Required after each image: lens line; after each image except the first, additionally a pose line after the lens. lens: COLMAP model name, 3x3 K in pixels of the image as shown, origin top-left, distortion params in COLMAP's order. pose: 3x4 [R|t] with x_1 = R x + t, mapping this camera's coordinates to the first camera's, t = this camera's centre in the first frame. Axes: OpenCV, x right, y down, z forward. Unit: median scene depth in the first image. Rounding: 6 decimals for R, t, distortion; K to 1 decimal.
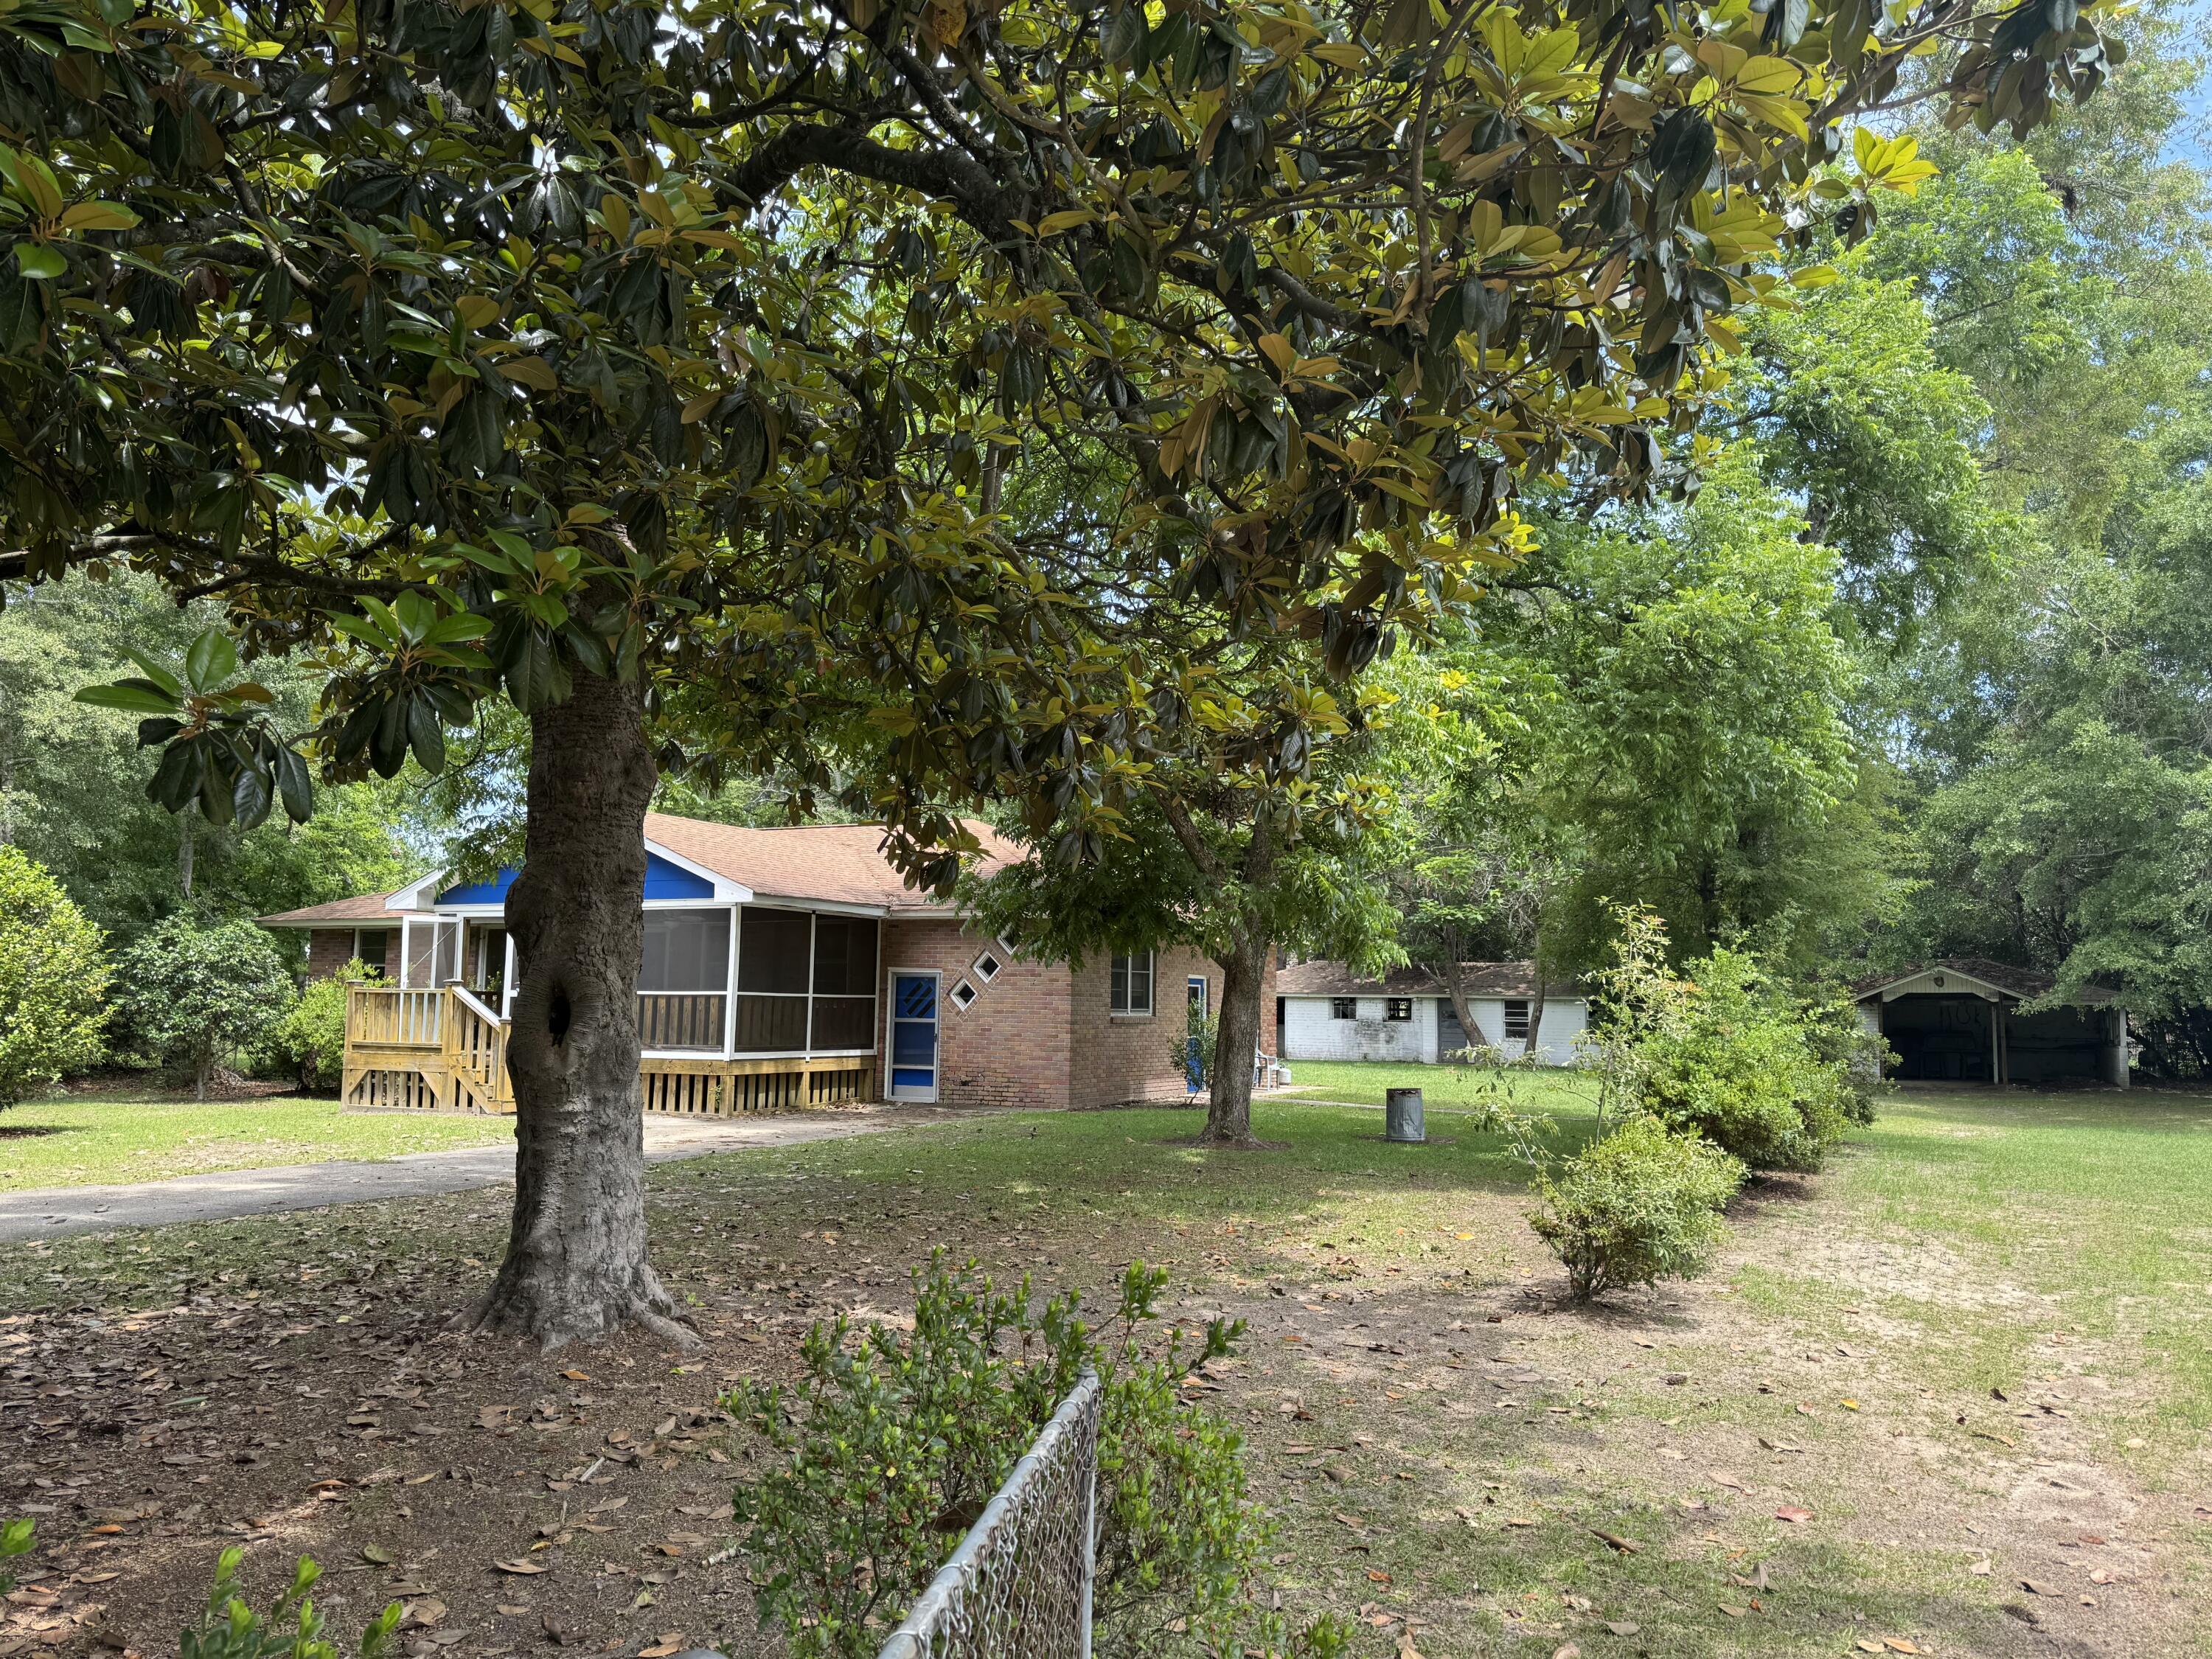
lens RADIAL K [[1669.2, 0, 1109.5], [0, 1669.2, 831.0], [0, 0, 1]] dist [0.000243, -0.002981]
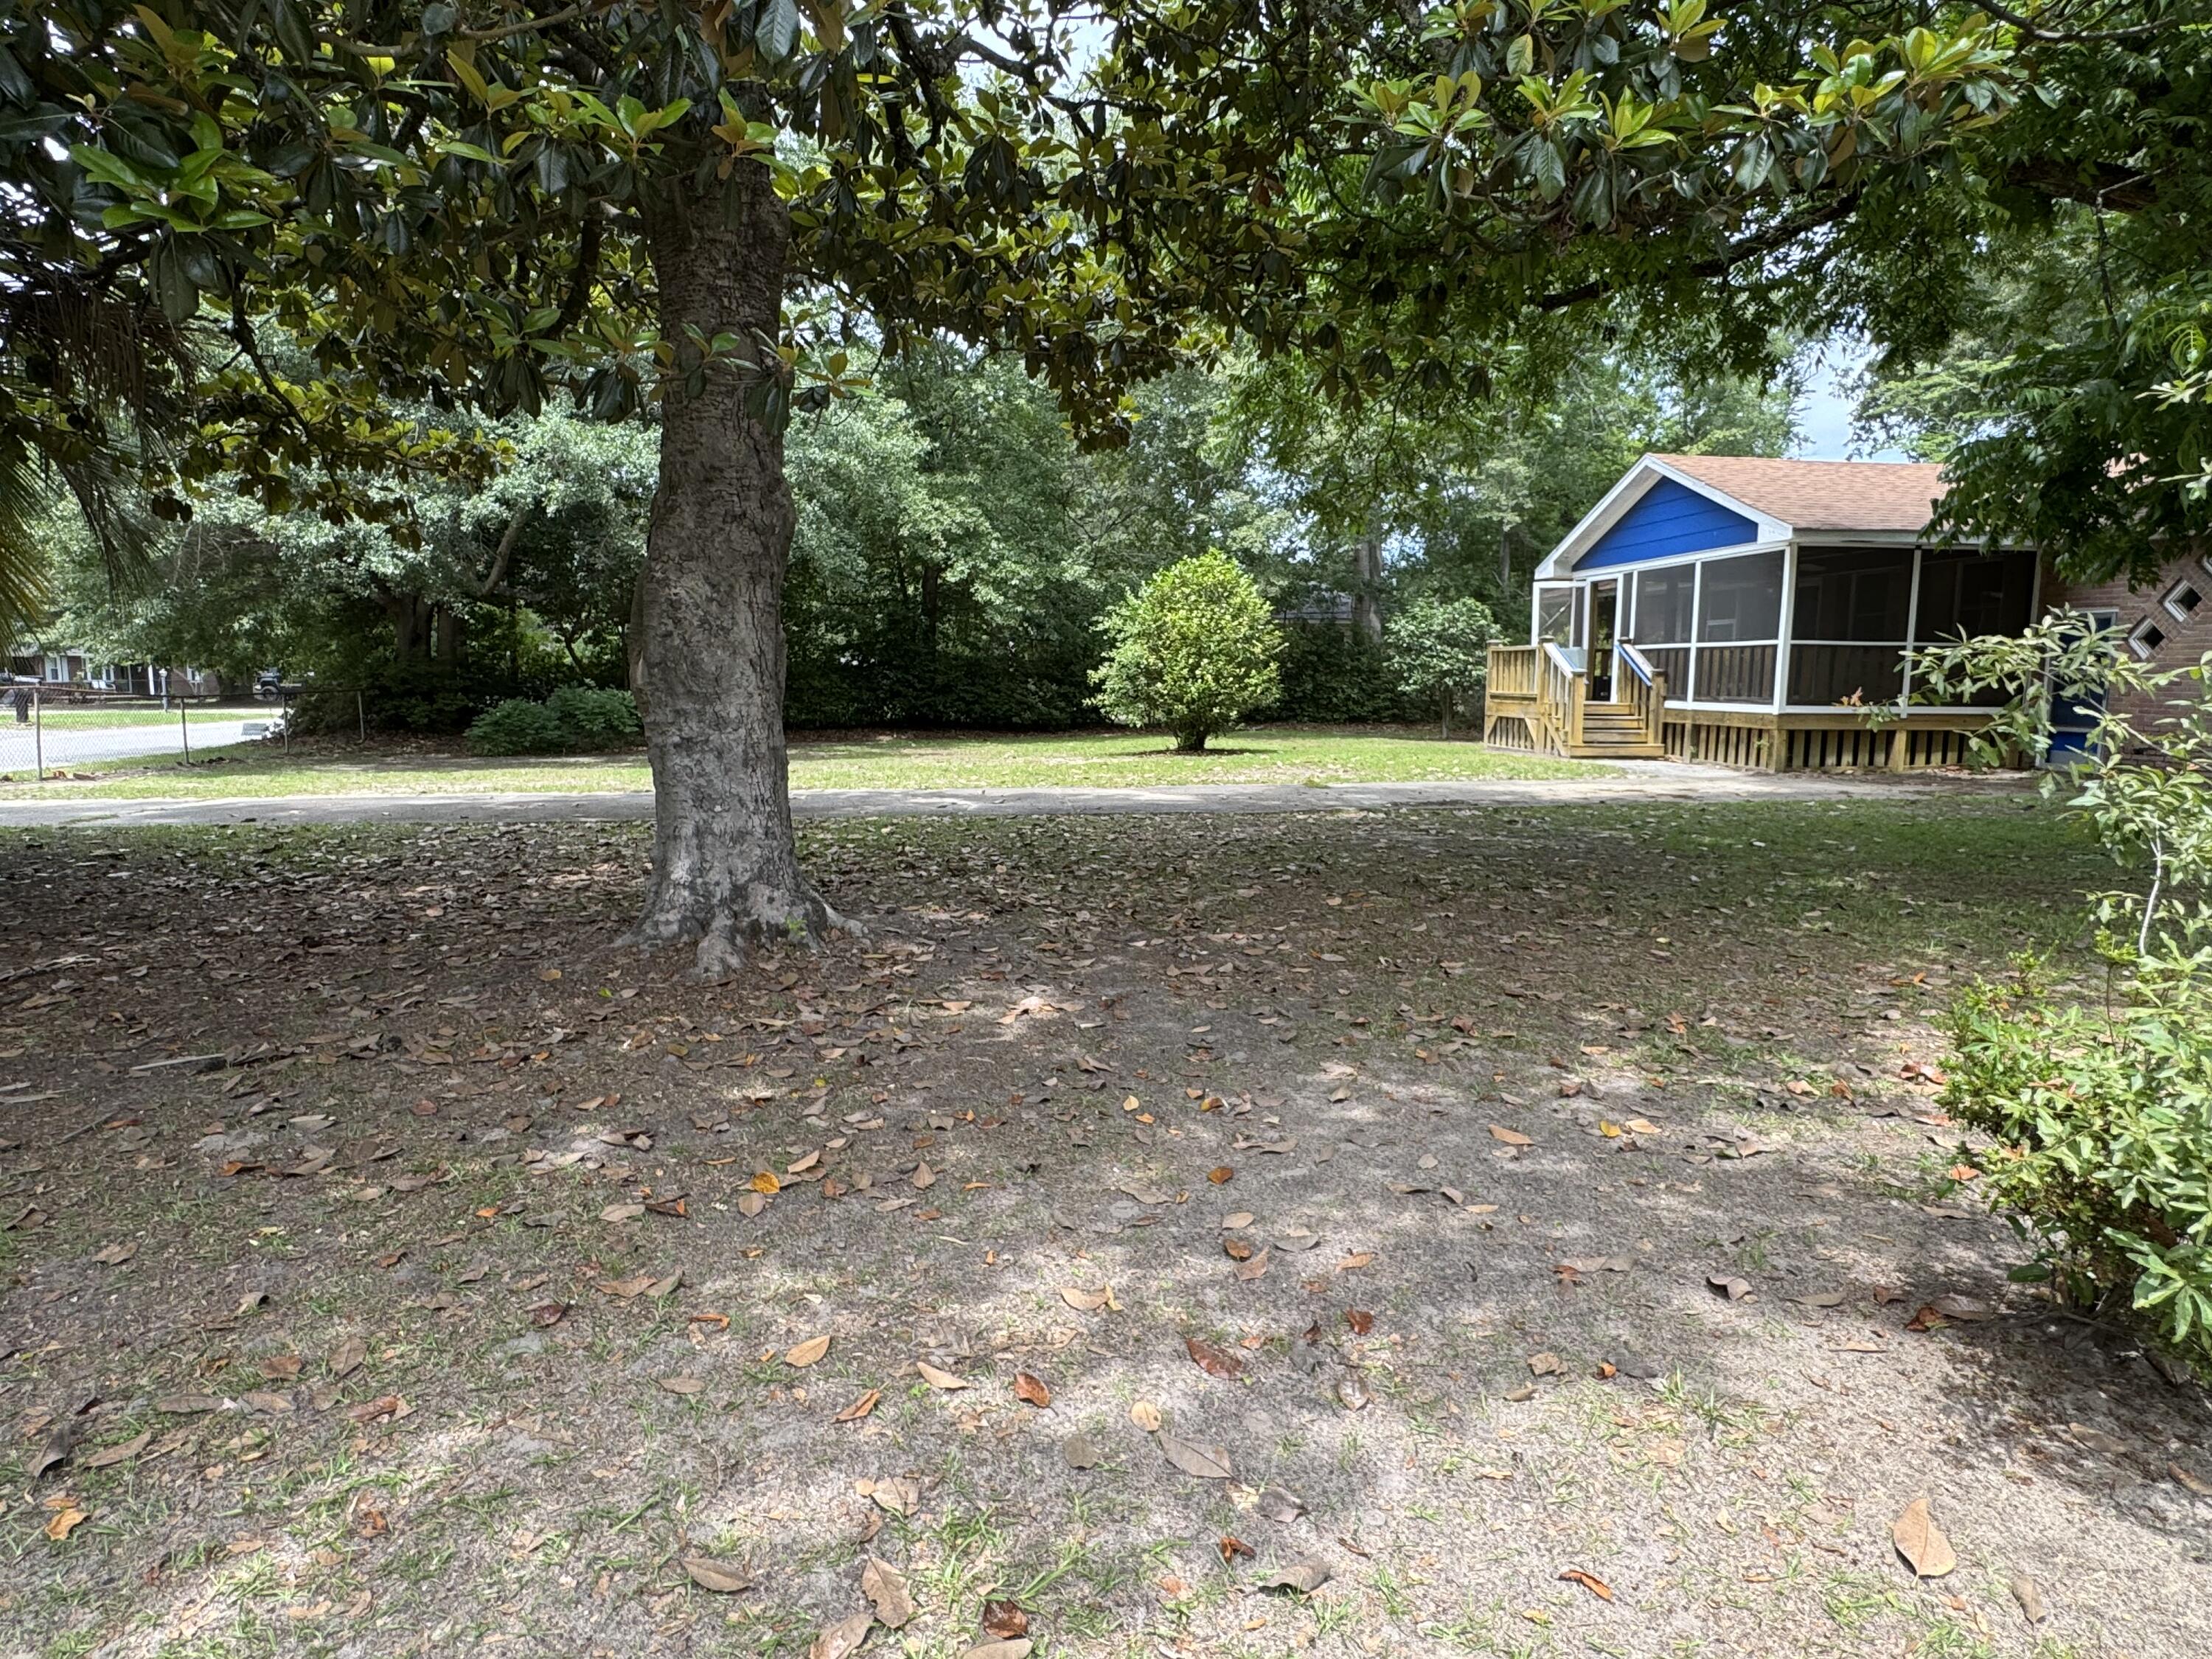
lens RADIAL K [[1247.2, 0, 1114.0], [0, 1247.2, 830.5], [0, 0, 1]] dist [-0.005292, -0.000110]
pose [[0.536430, 0.097104, -0.838340, 0.166242], [0.090135, 0.981085, 0.171313, 0.047304], [0.839117, -0.167461, 0.517531, 0.306163]]
